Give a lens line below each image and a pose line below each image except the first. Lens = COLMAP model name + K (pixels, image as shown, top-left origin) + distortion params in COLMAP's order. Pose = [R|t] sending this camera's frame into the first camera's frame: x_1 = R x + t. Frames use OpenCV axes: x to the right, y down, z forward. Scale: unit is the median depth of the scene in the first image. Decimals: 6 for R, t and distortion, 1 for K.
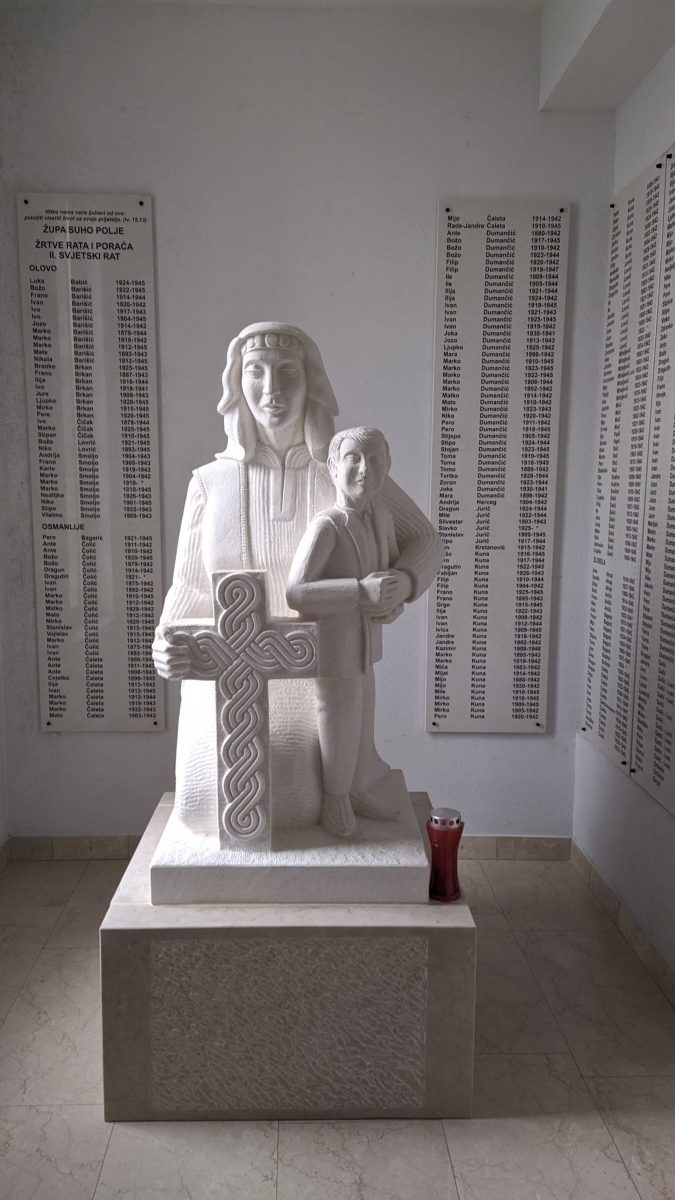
lens RADIAL K [[883.1, 0, 328.2], [0, 883.1, 601.8], [0, 0, 1]] dist [0.120489, -0.165872]
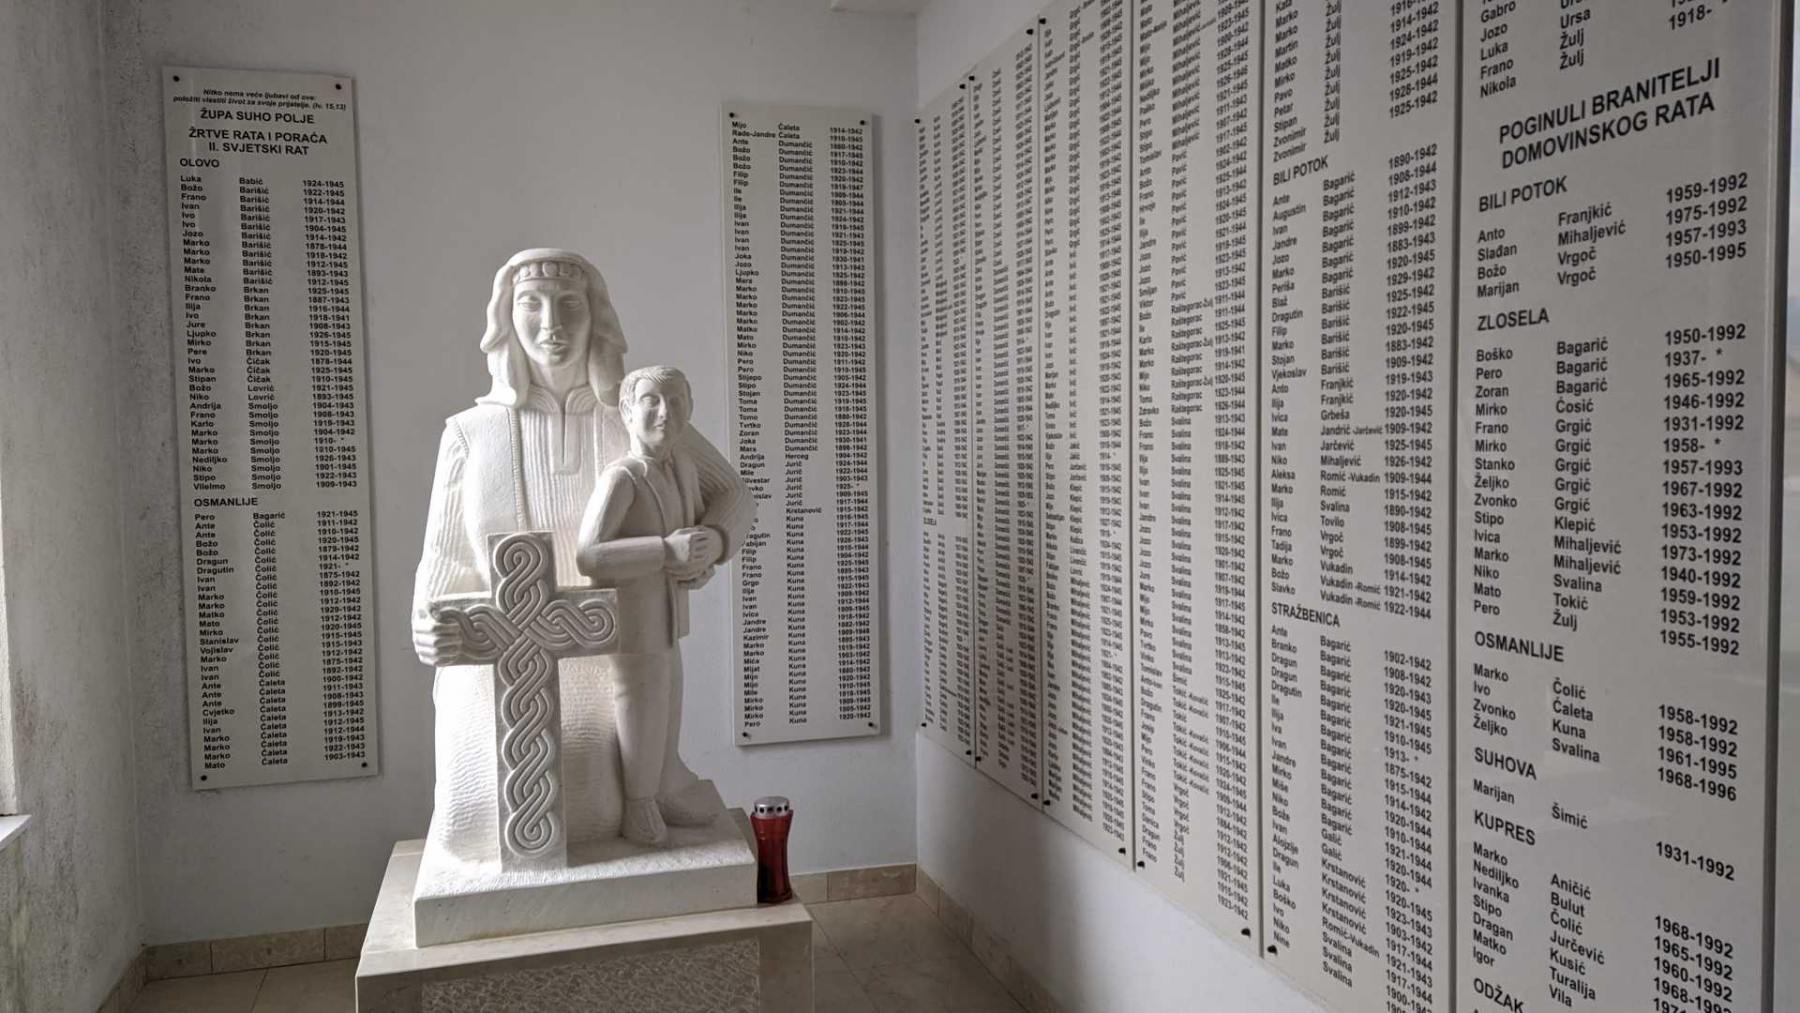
lens RADIAL K [[1324.7, 0, 900.0], [0, 1324.7, 506.5], [0, 0, 1]] dist [0.120489, -0.165872]
pose [[0.965484, -0.032074, 0.258480, -0.057275], [0.055279, 0.995014, -0.083011, 0.048834], [-0.254529, 0.094435, 0.962443, -0.241405]]
